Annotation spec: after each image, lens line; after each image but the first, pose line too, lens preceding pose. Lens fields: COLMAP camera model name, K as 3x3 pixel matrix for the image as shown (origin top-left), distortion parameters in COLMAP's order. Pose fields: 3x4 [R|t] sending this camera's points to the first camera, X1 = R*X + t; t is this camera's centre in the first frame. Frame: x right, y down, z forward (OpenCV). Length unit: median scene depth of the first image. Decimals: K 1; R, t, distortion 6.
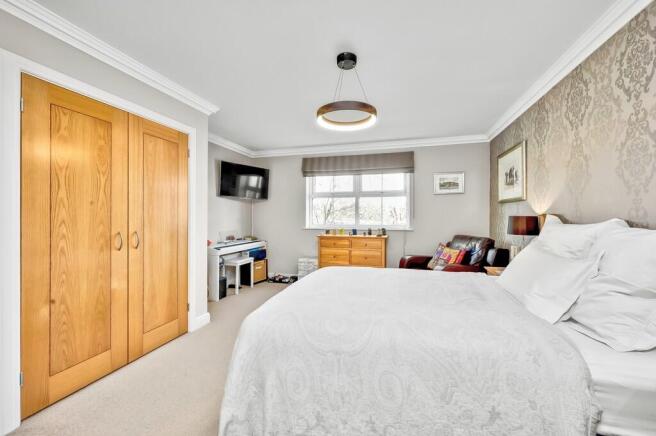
lens RADIAL K [[267.0, 0, 328.0], [0, 267.0, 218.0], [0, 0, 1]] dist [-0.000450, -0.000136]
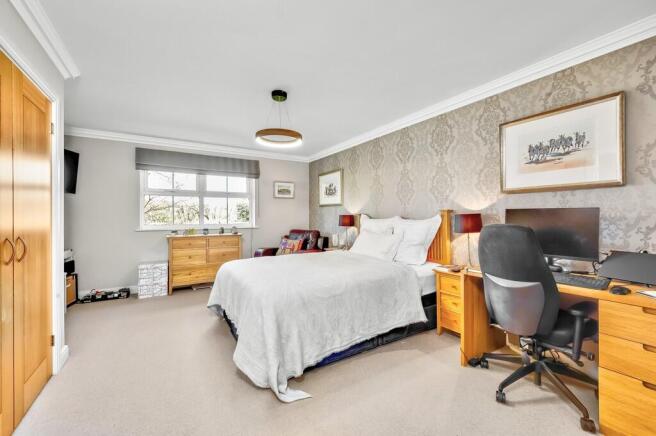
lens RADIAL K [[269.7, 0, 328.0], [0, 269.7, 218.0], [0, 0, 1]] dist [0.000944, 0.000046]
pose [[0.672760, -0.007100, 0.739826, -0.400264], [0.008935, 0.999959, 0.001471, 0.005369], [-0.739806, 0.005621, 0.672796, -0.032600]]
